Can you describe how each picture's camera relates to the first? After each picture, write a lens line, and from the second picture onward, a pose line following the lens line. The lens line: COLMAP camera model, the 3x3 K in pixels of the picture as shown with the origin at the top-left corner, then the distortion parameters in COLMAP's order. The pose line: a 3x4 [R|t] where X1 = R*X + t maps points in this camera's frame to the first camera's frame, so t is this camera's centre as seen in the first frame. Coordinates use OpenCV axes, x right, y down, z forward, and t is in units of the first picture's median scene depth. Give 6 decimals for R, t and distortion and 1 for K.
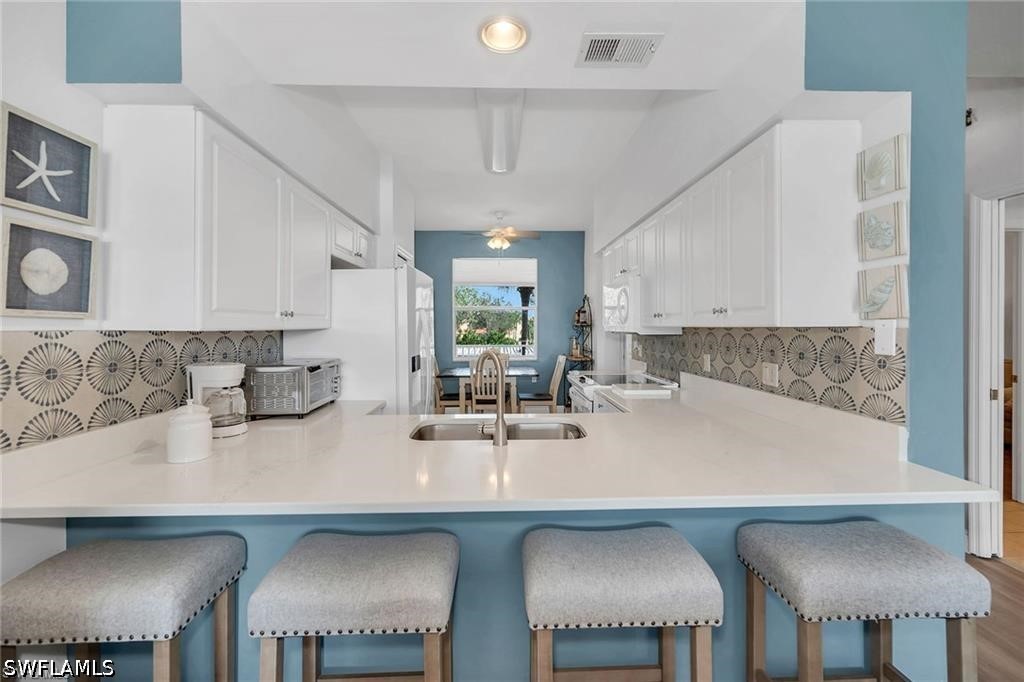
lens RADIAL K [[418.3, 0, 514.4], [0, 418.3, 329.7], [0, 0, 1]] dist [0.000680, 0.000135]
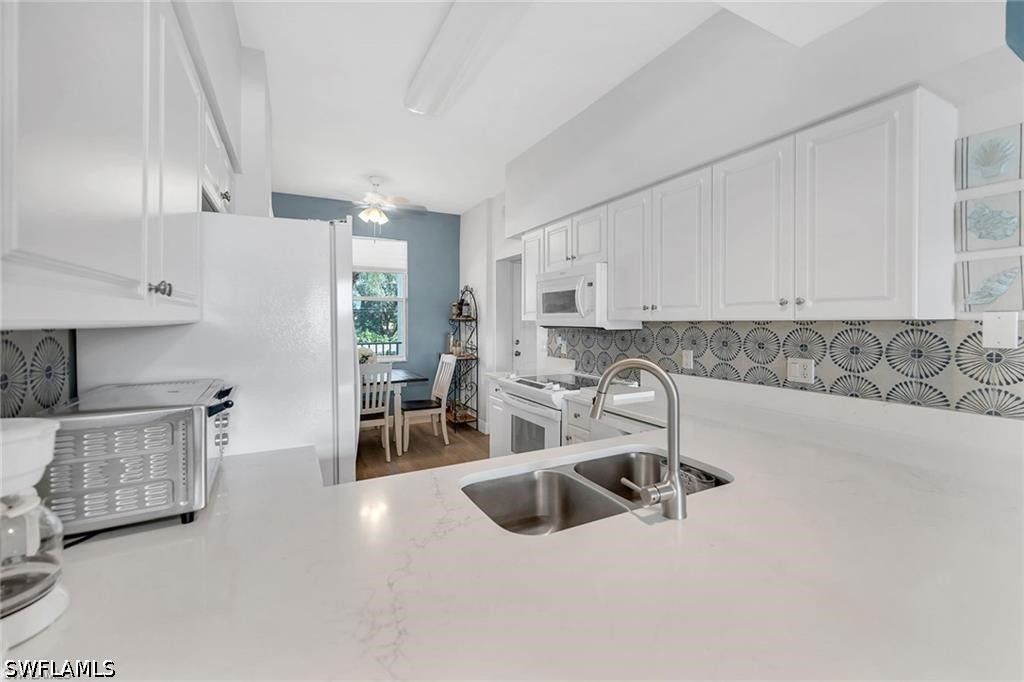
lens RADIAL K [[418.3, 0, 514.4], [0, 418.3, 329.7], [0, 0, 1]] dist [0.000680, 0.000135]
pose [[0.899497, -0.008797, 0.436839, -0.353382], [0.003774, 0.999916, 0.012364, 0.000378], [-0.436911, -0.009473, 0.899455, 0.395651]]
